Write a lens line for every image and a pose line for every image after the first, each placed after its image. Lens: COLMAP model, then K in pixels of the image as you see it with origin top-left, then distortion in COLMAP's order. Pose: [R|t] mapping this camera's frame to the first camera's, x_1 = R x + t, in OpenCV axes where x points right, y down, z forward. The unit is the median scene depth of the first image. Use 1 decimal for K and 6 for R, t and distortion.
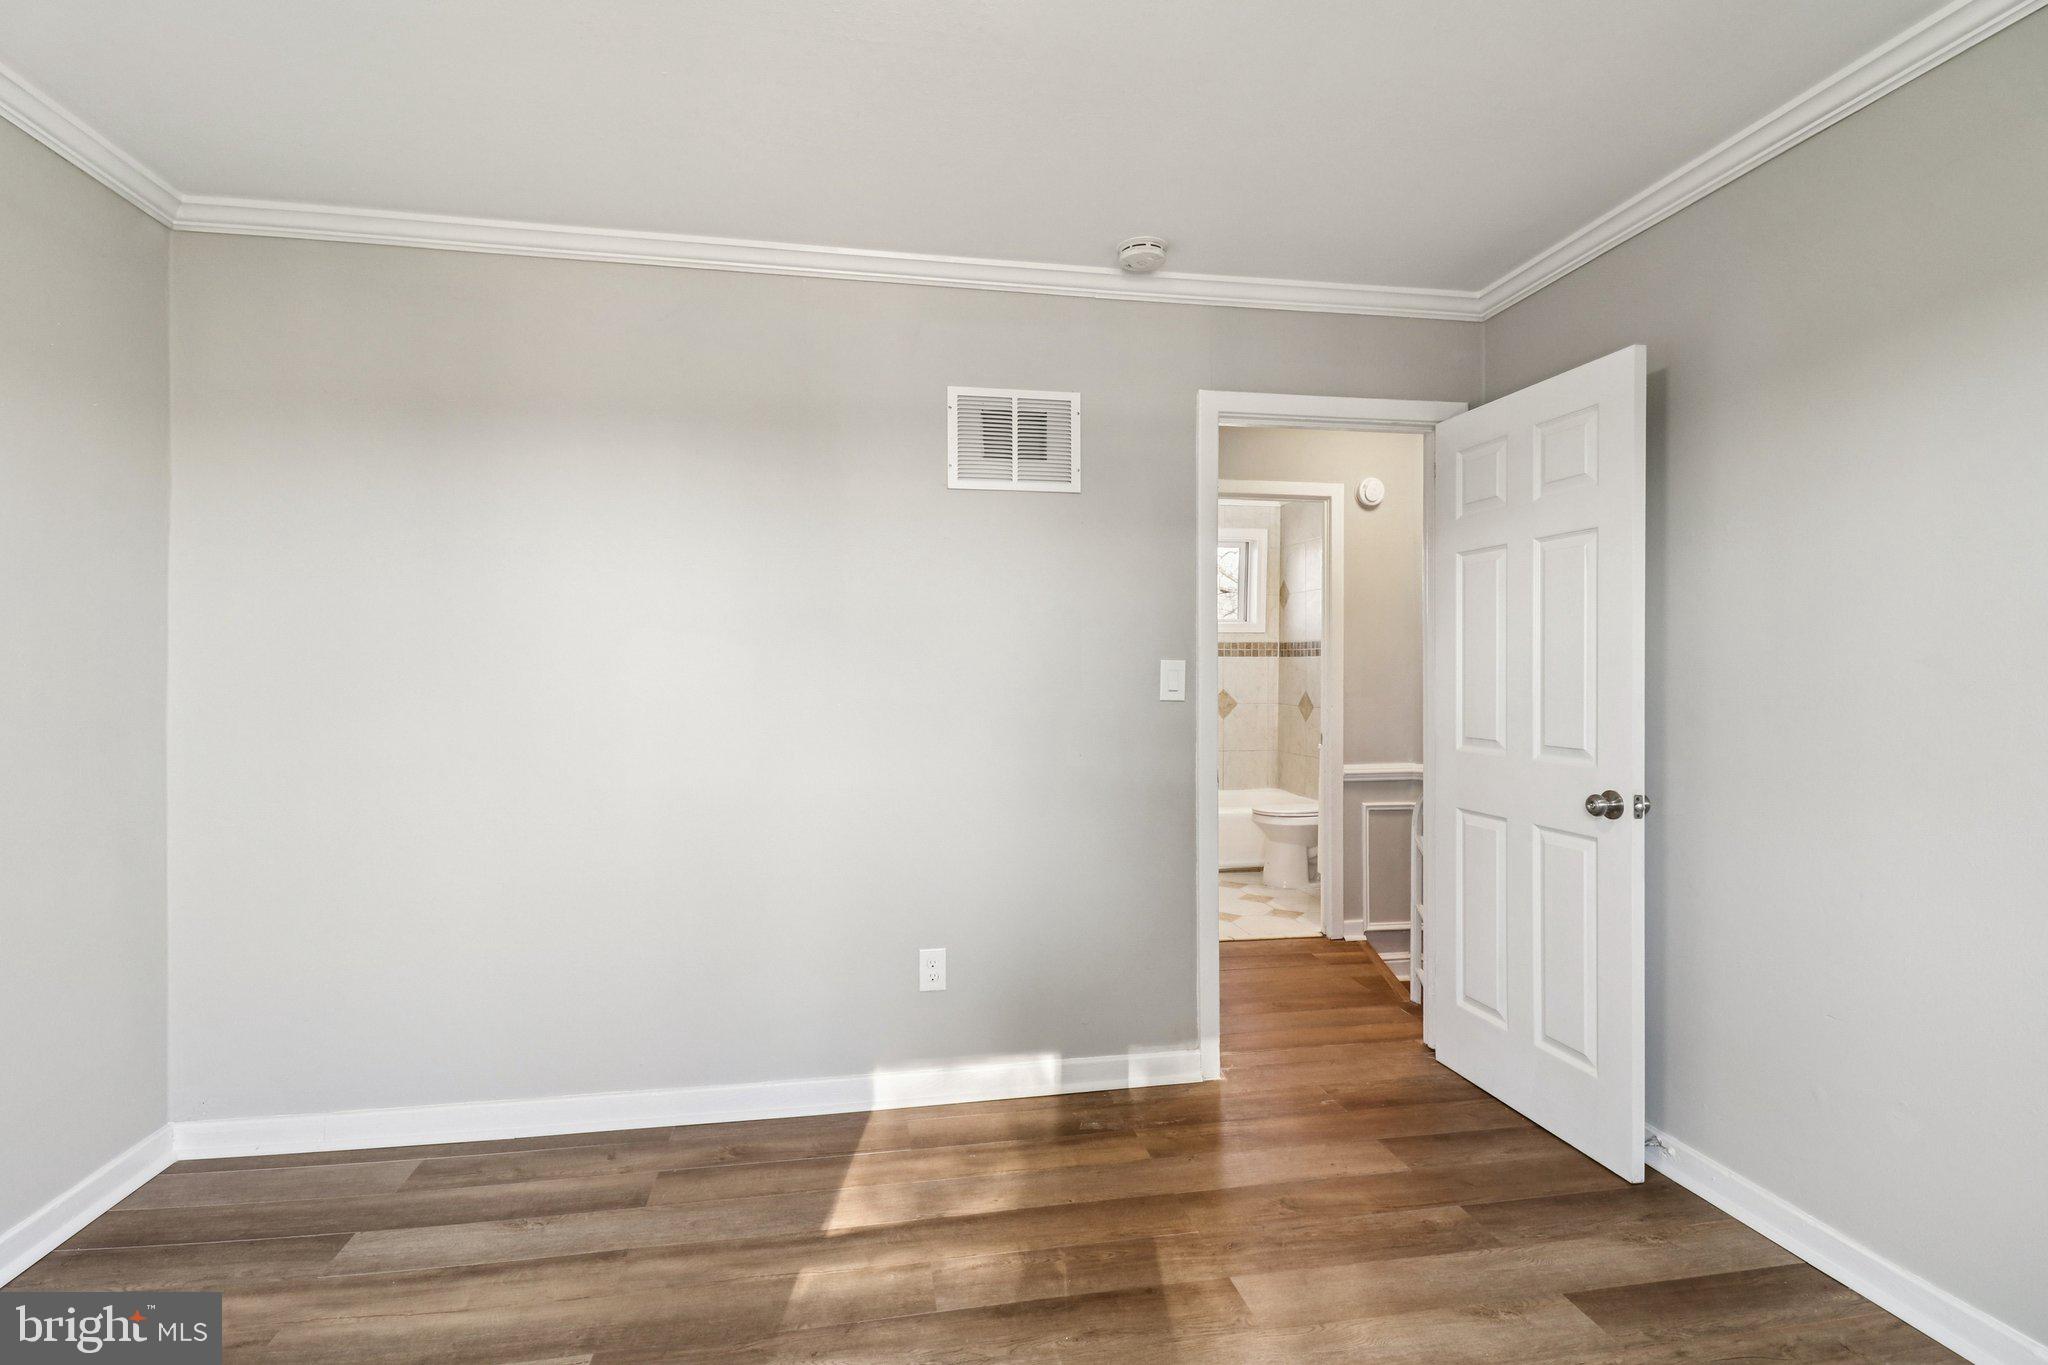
lens RADIAL K [[975.4, 0, 1016.8], [0, 975.4, 682.1], [0, 0, 1]] dist [-0.003290, -0.000663]
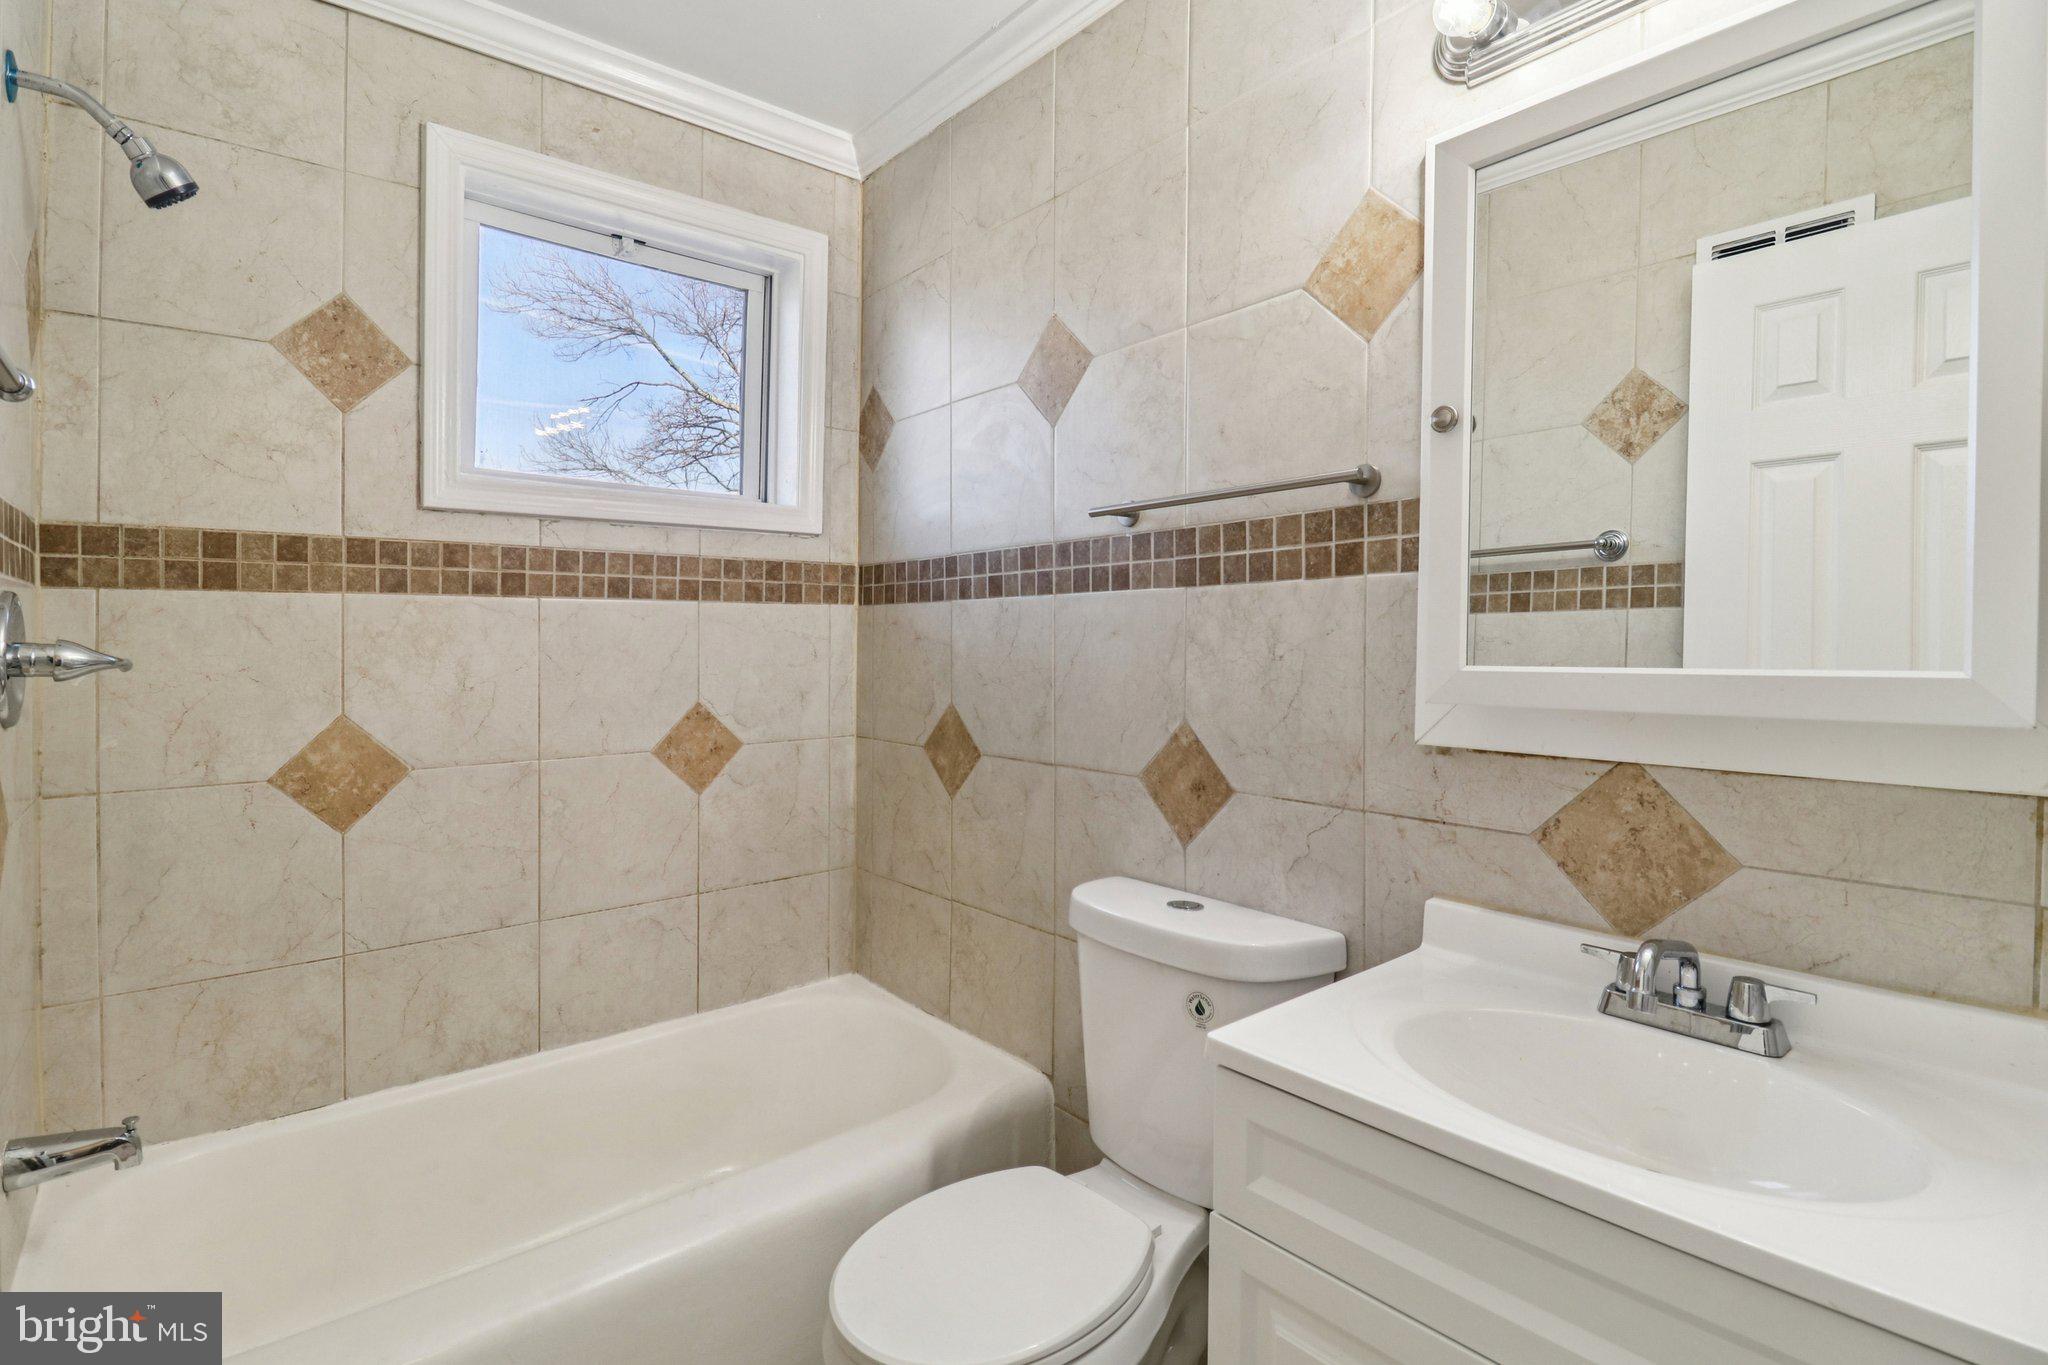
lens RADIAL K [[975.4, 0, 1016.8], [0, 975.4, 682.1], [0, 0, 1]] dist [-0.003290, -0.000663]
pose [[0.873545, -0.007106, 0.486692, 0.146144], [-0.000962, 0.999866, 0.016326, -0.003725], [-0.486742, -0.014730, 0.873421, 0.662478]]
